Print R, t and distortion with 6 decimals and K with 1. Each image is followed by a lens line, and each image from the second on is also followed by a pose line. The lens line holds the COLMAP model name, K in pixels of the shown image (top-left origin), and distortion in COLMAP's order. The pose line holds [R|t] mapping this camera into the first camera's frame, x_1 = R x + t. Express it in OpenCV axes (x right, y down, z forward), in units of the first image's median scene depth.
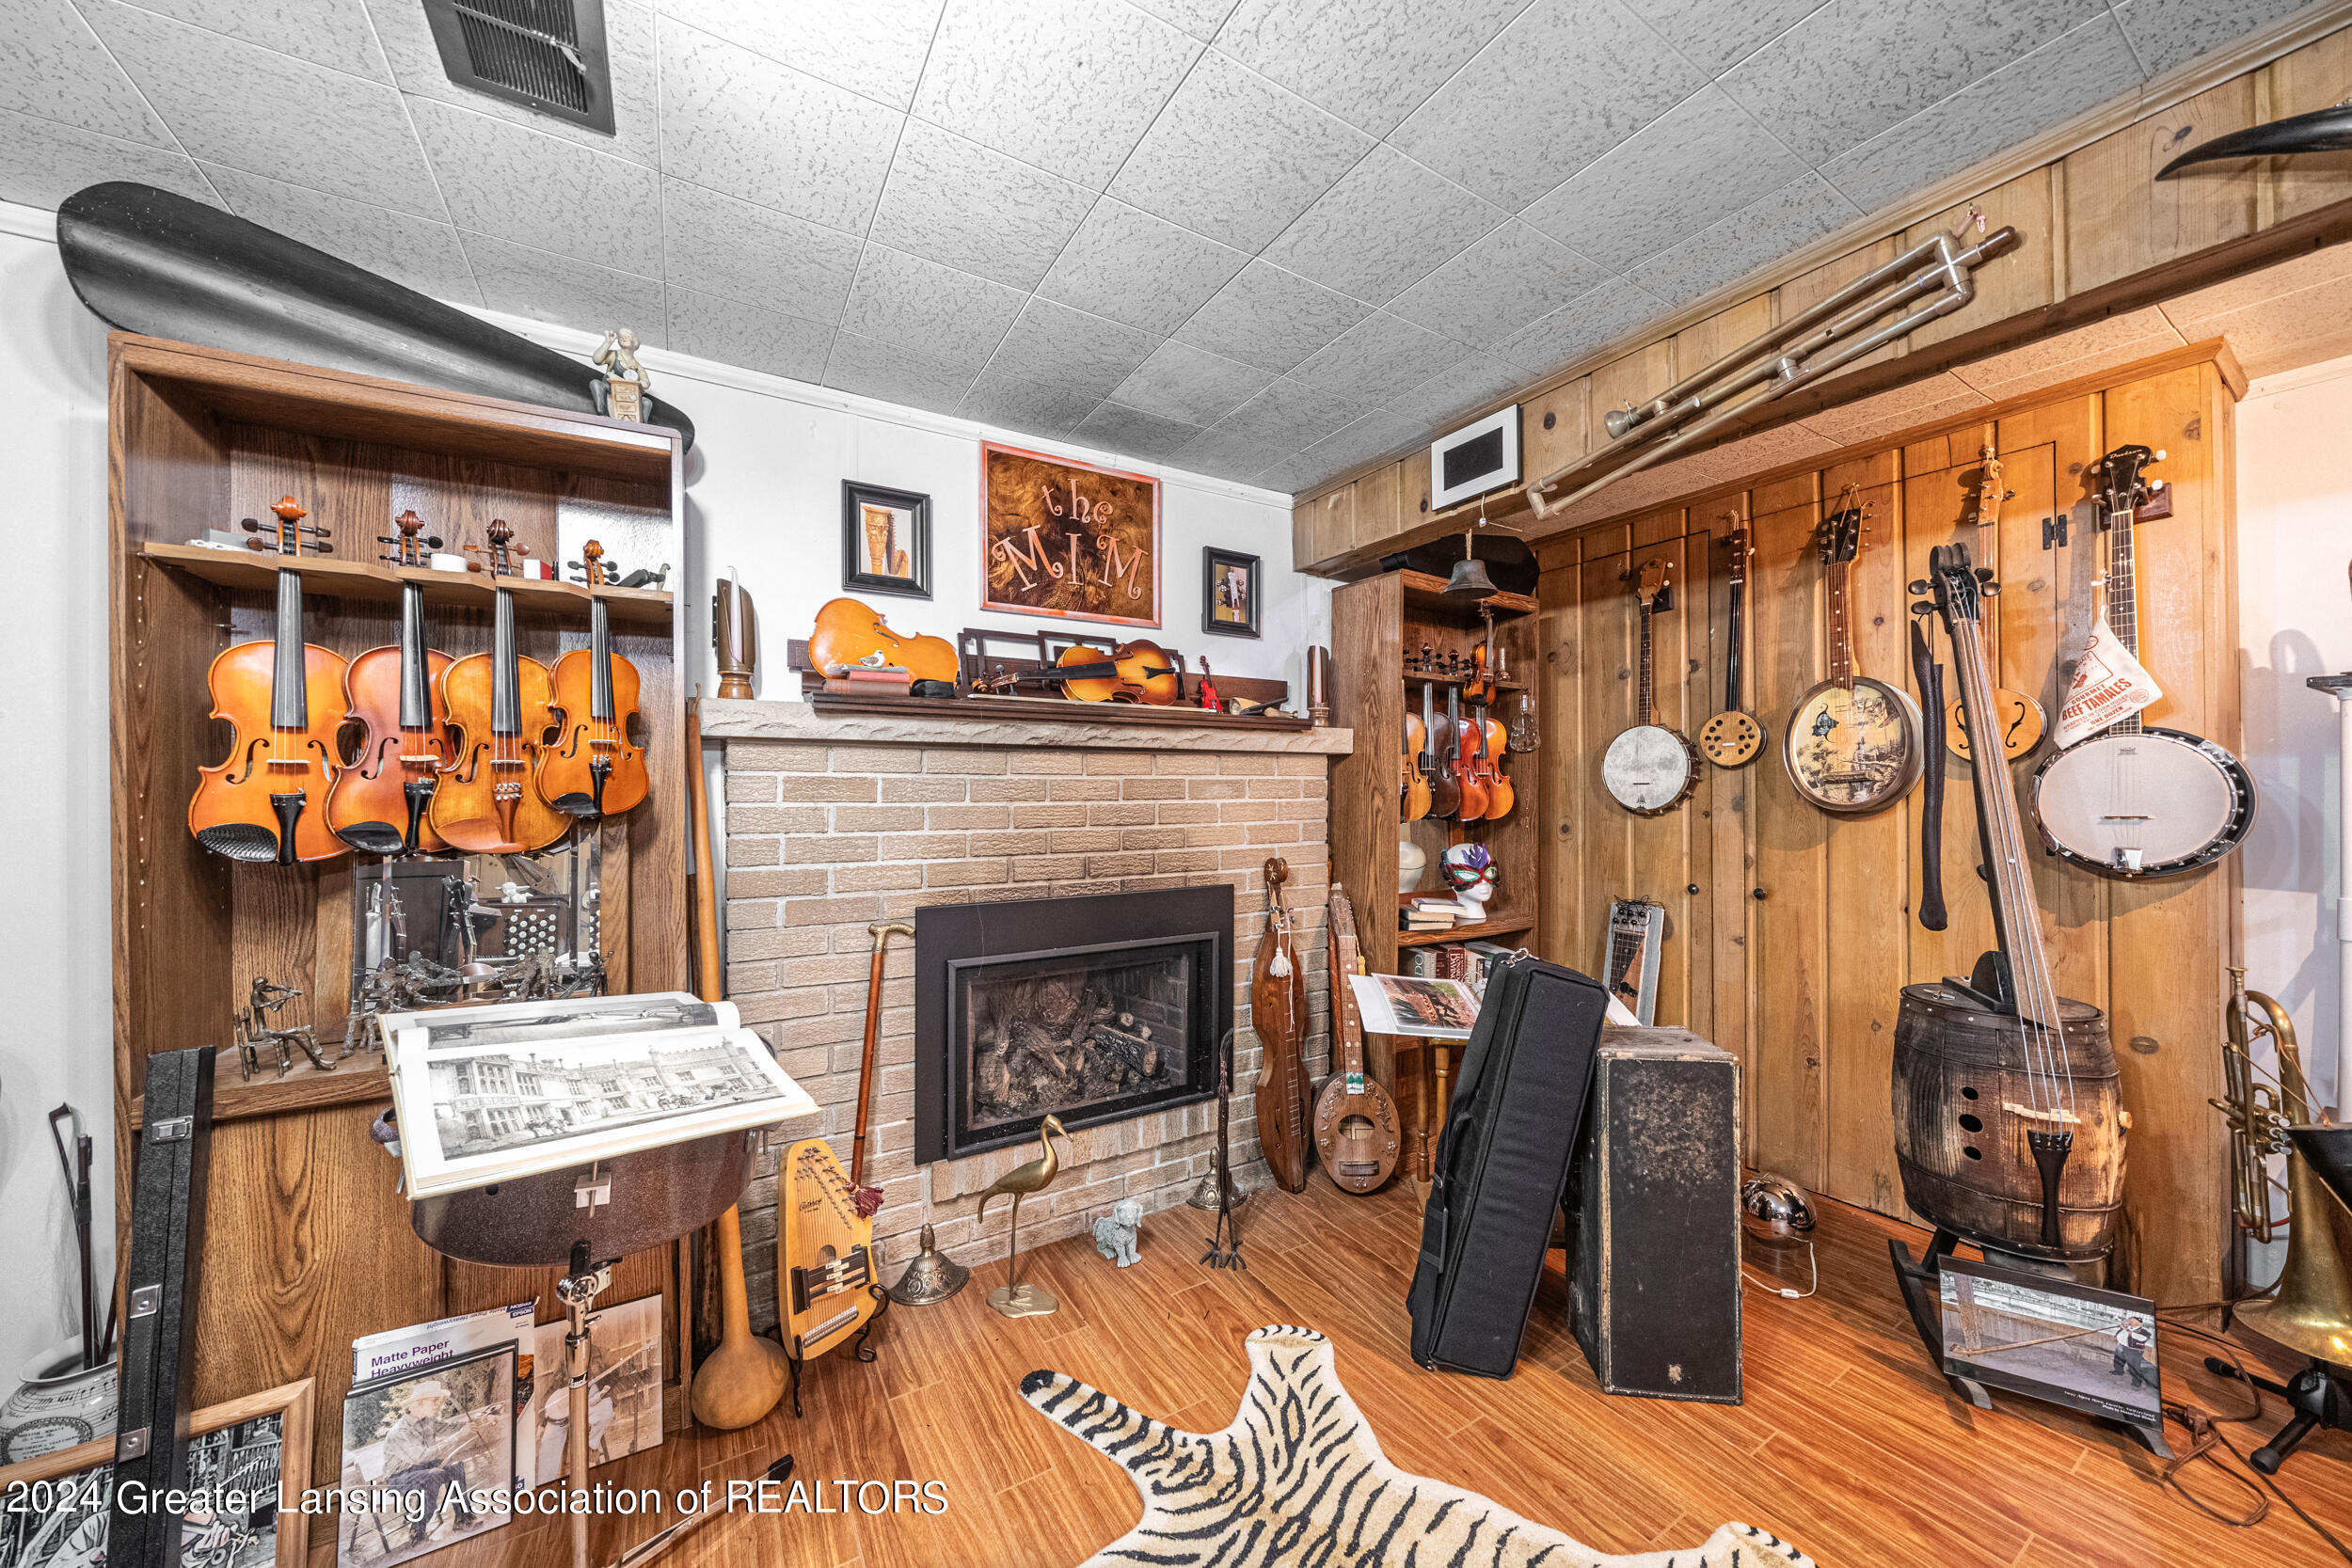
lens RADIAL K [[816.5, 0, 1168.9], [0, 816.5, 795.6], [0, 0, 1]] dist [-0.009483, -0.000070]
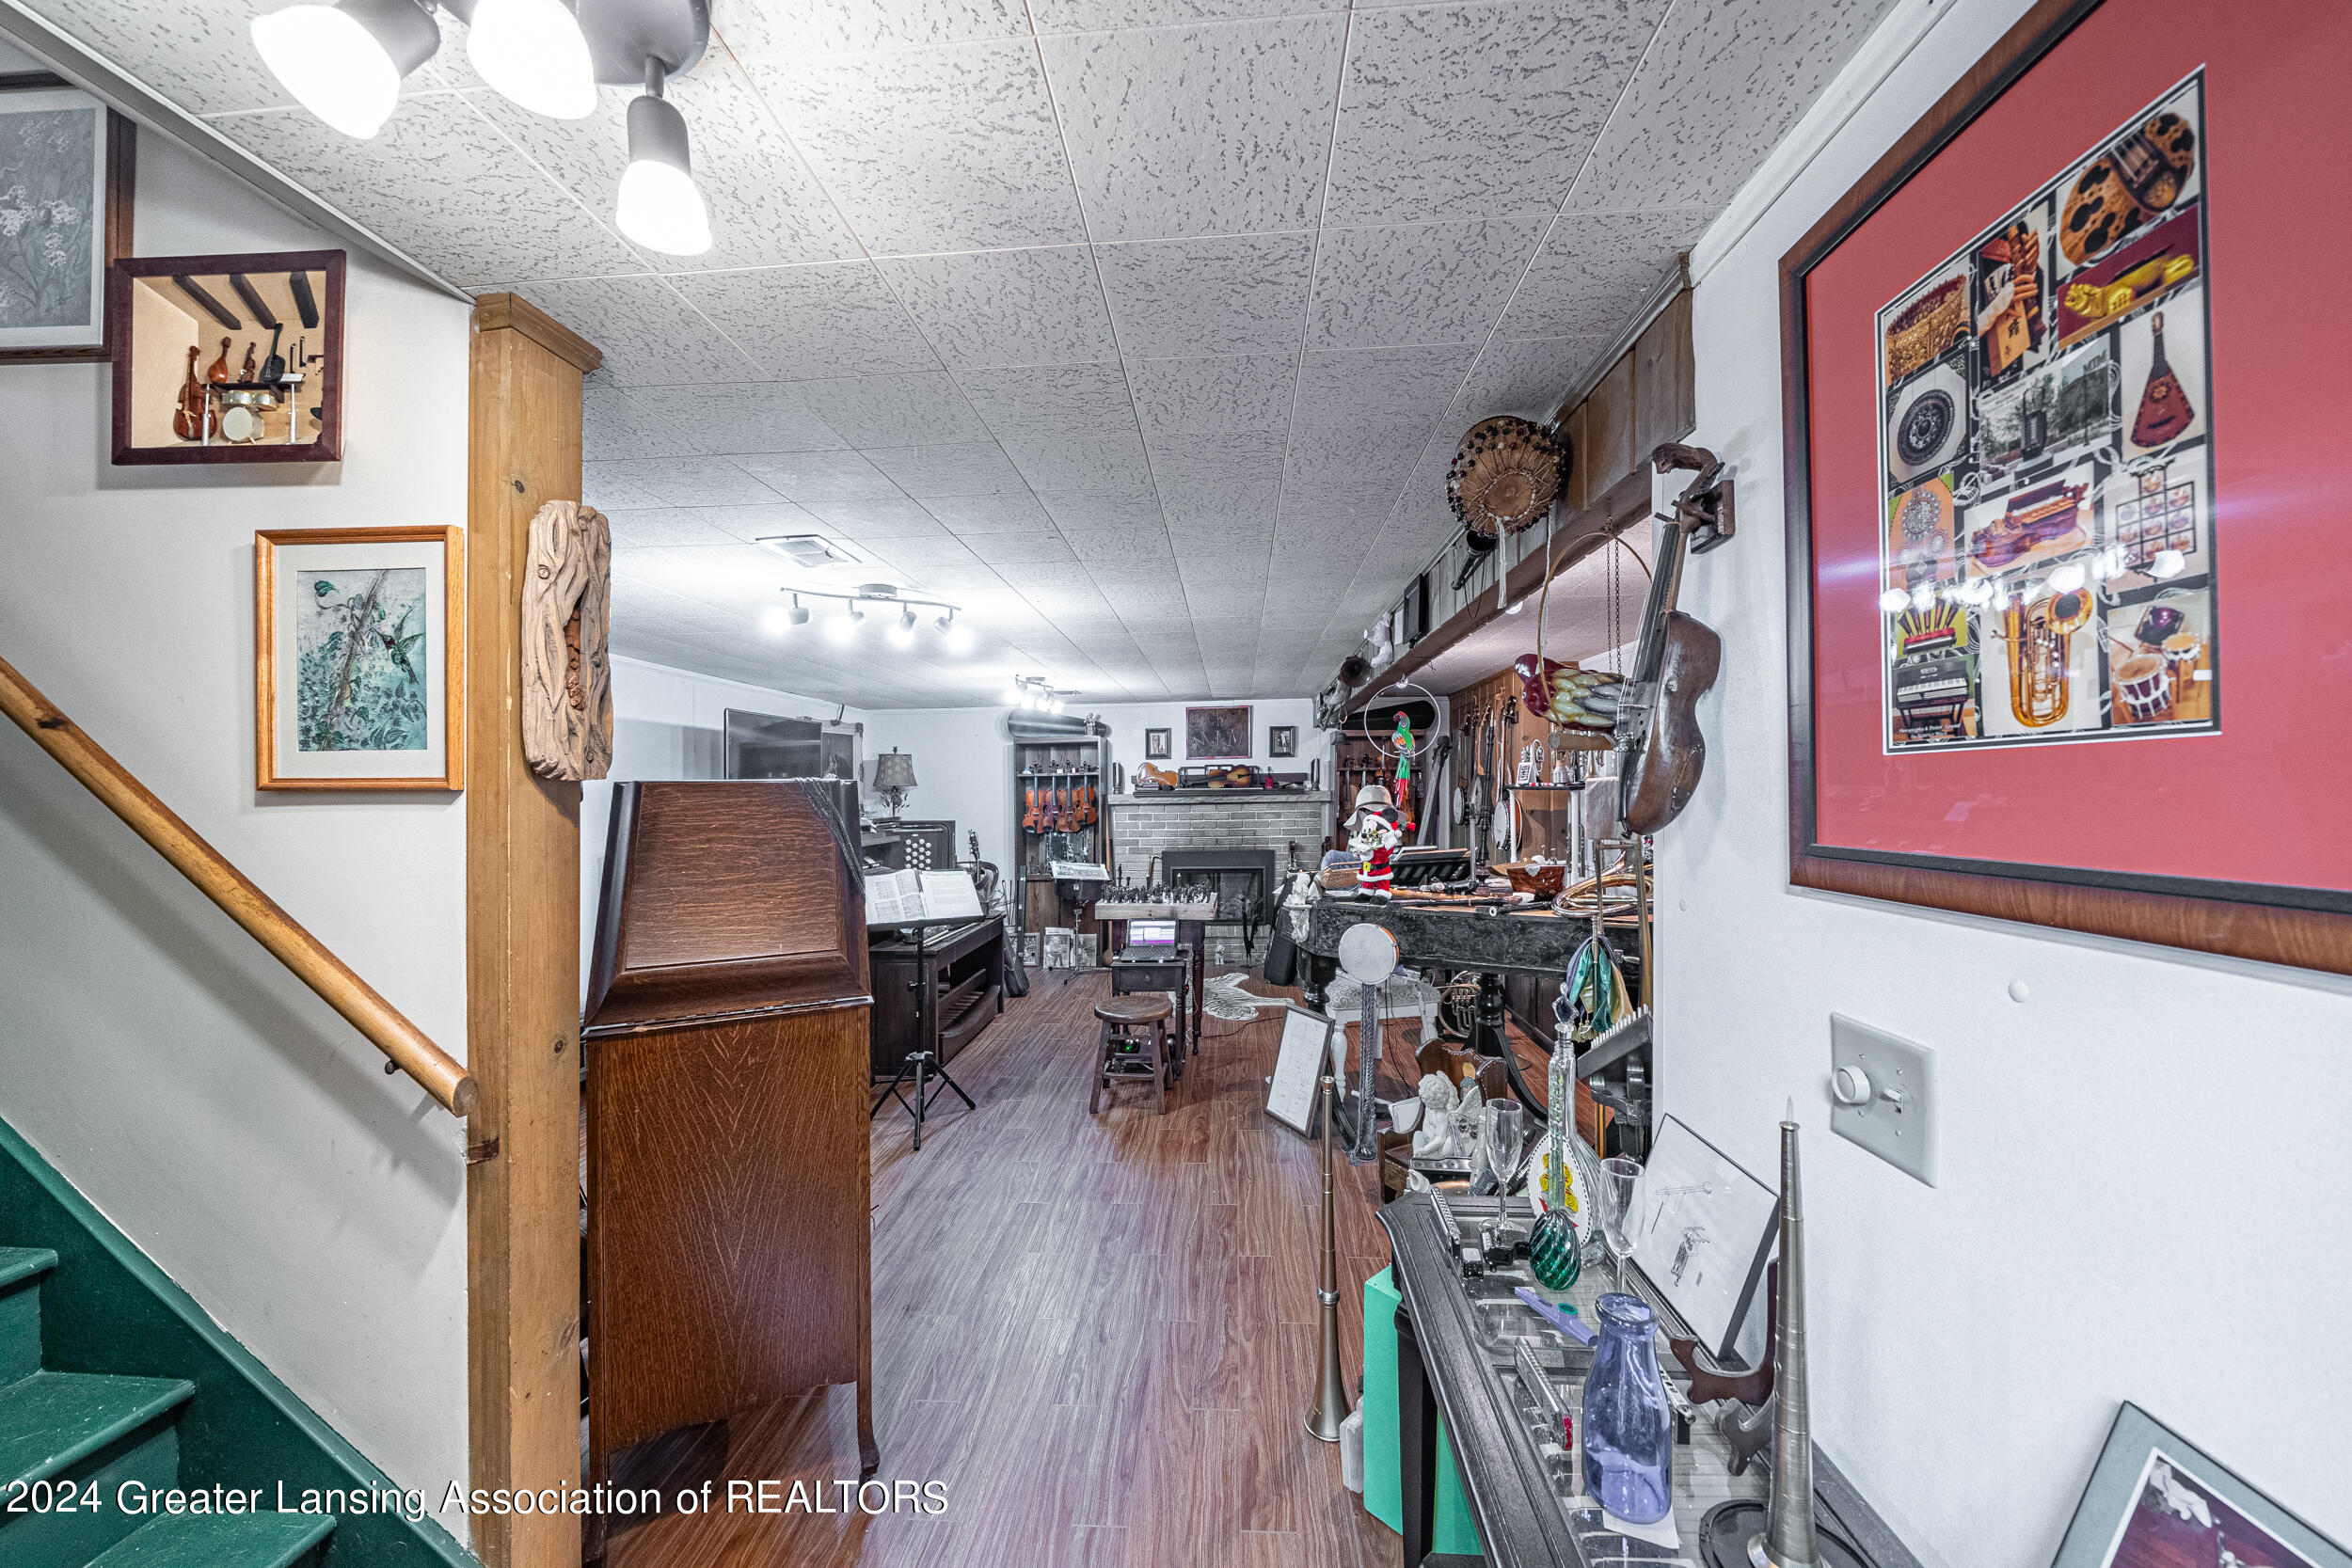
lens RADIAL K [[816.5, 0, 1168.9], [0, 816.5, 795.6], [0, 0, 1]] dist [-0.009483, -0.000070]
pose [[0.806934, -0.008726, -0.590577, 1.600117], [0.008170, 0.999960, -0.003613, -0.077422], [0.590585, -0.001910, 0.806973, -1.619609]]
